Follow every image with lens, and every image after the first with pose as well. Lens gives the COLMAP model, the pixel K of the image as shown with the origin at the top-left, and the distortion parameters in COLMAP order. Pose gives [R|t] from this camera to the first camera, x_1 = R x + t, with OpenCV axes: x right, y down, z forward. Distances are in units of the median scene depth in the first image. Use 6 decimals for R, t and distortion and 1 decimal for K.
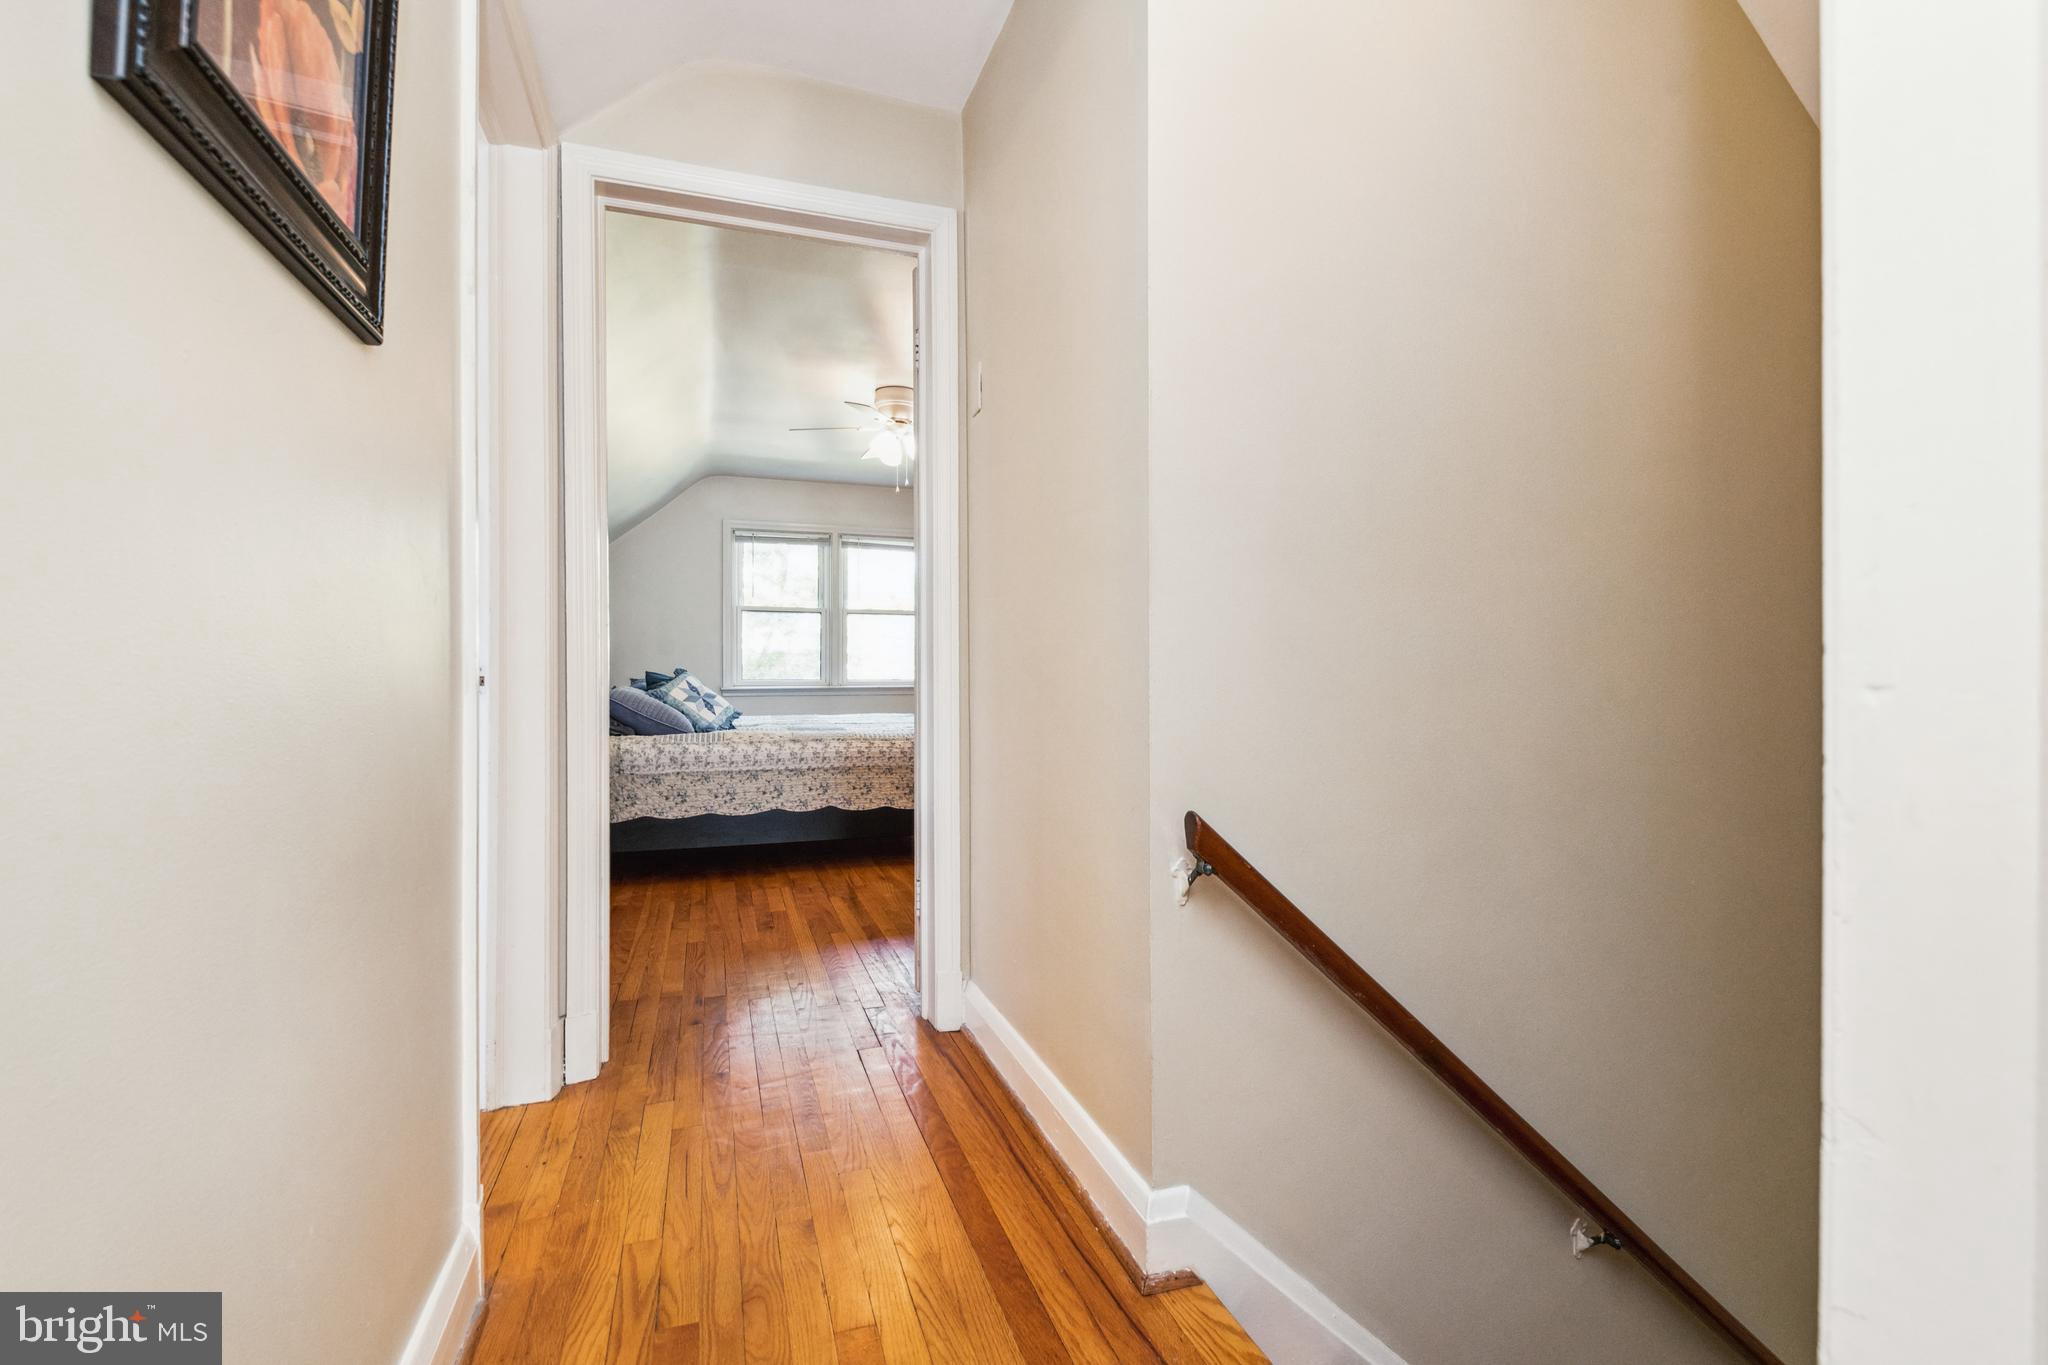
lens RADIAL K [[887.7, 0, 1022.1], [0, 887.7, 688.1], [0, 0, 1]] dist [0.000395, -0.002507]
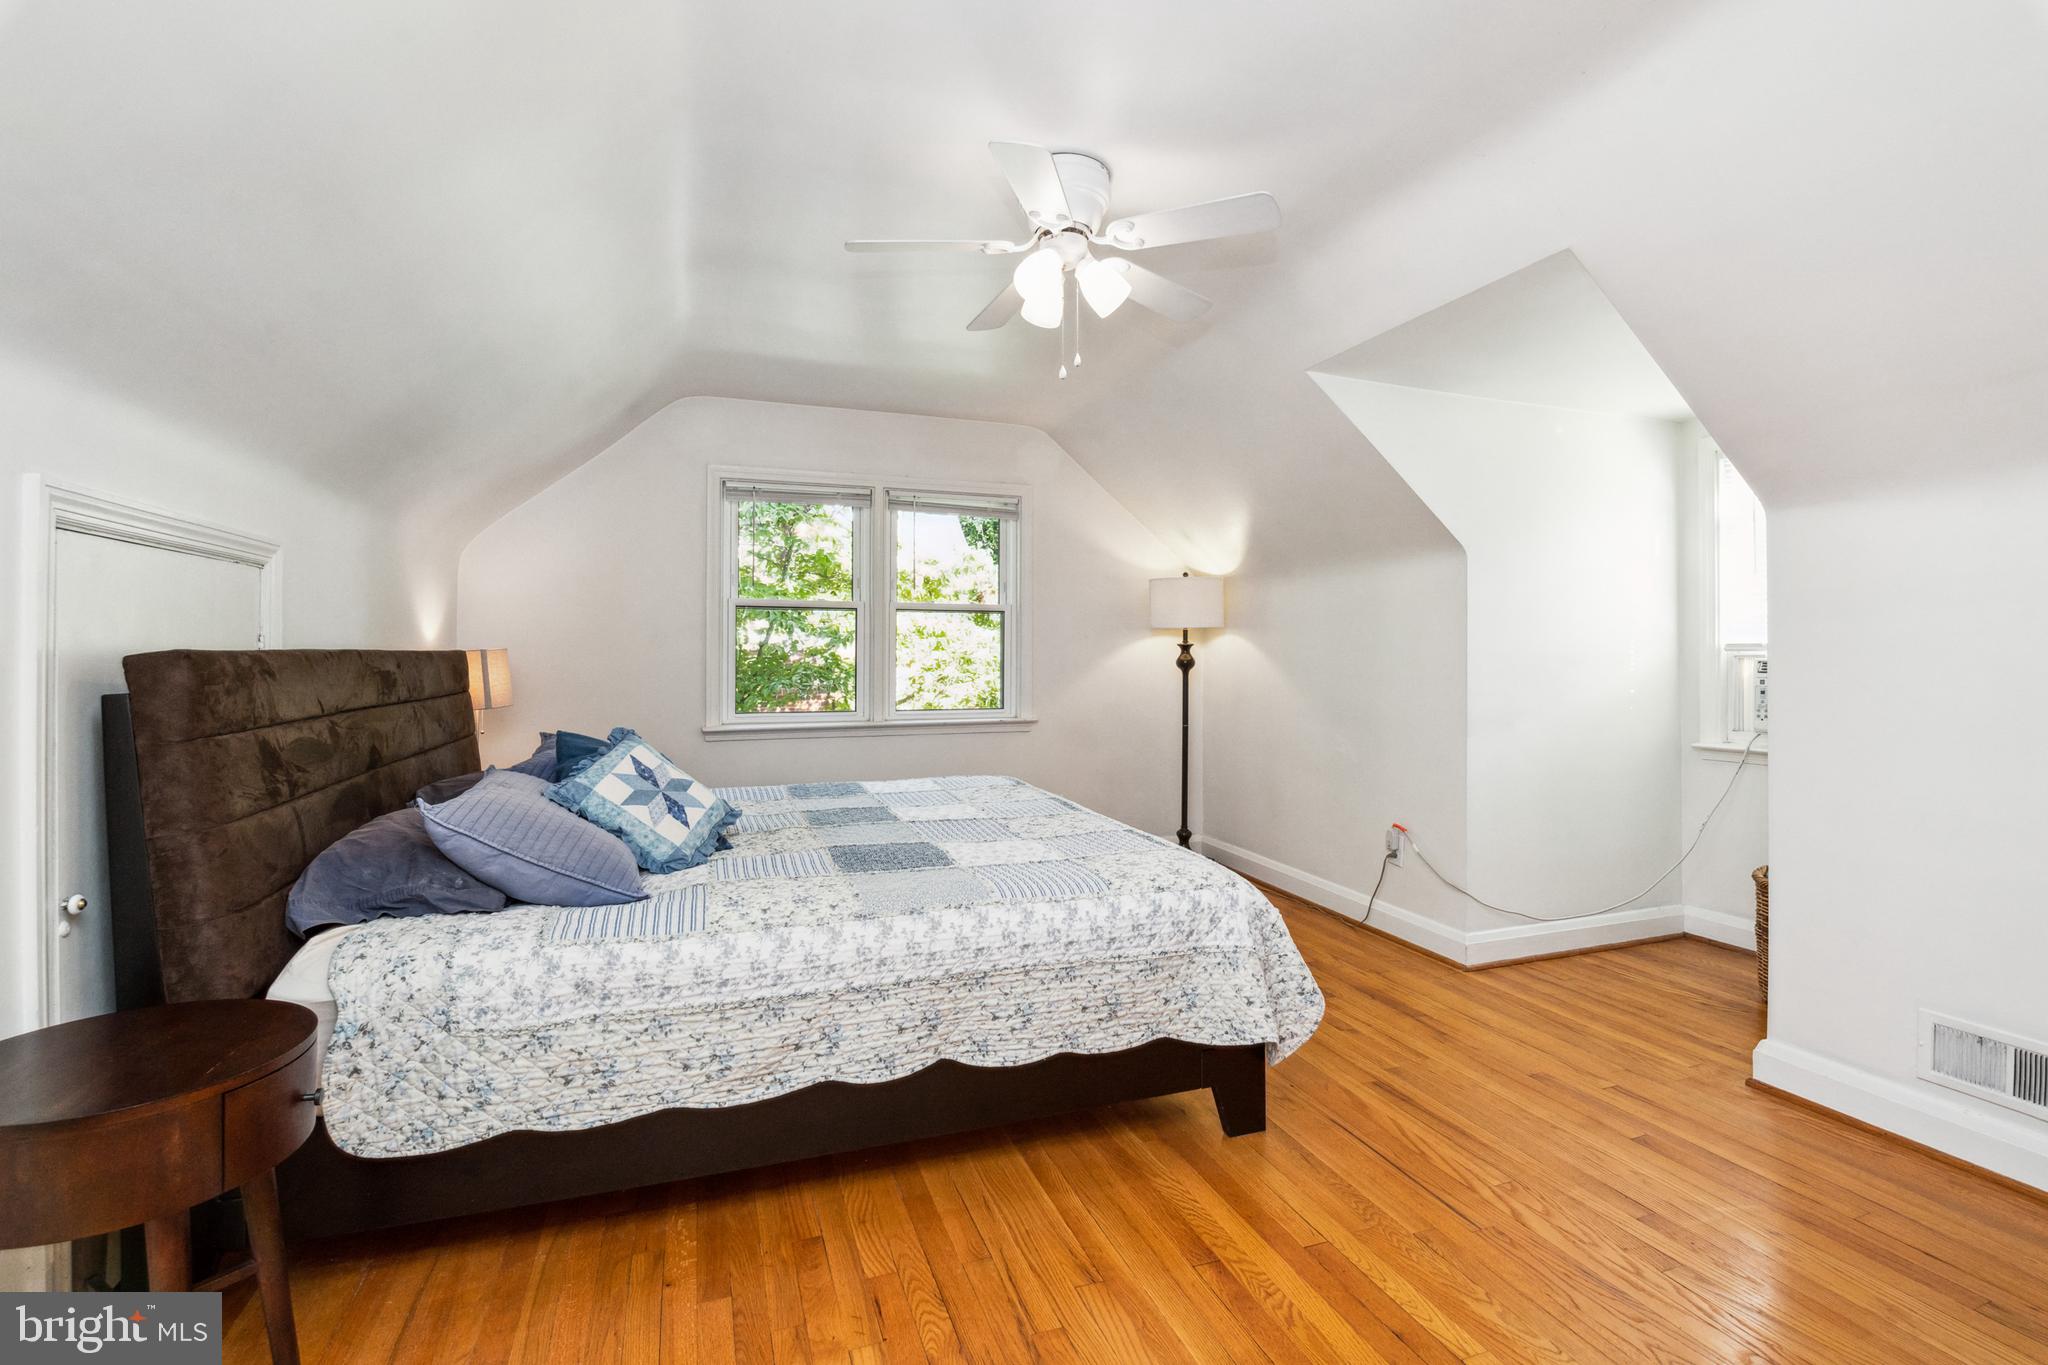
lens RADIAL K [[887.7, 0, 1024.1], [0, 887.7, 664.2], [0, 0, 1]] dist [0.000395, -0.002507]
pose [[0.999855, -0.003462, 0.016654, -0.184147], [0.003554, 0.999979, -0.005489, -0.065766], [-0.016634, 0.005547, 0.999846, 0.555703]]
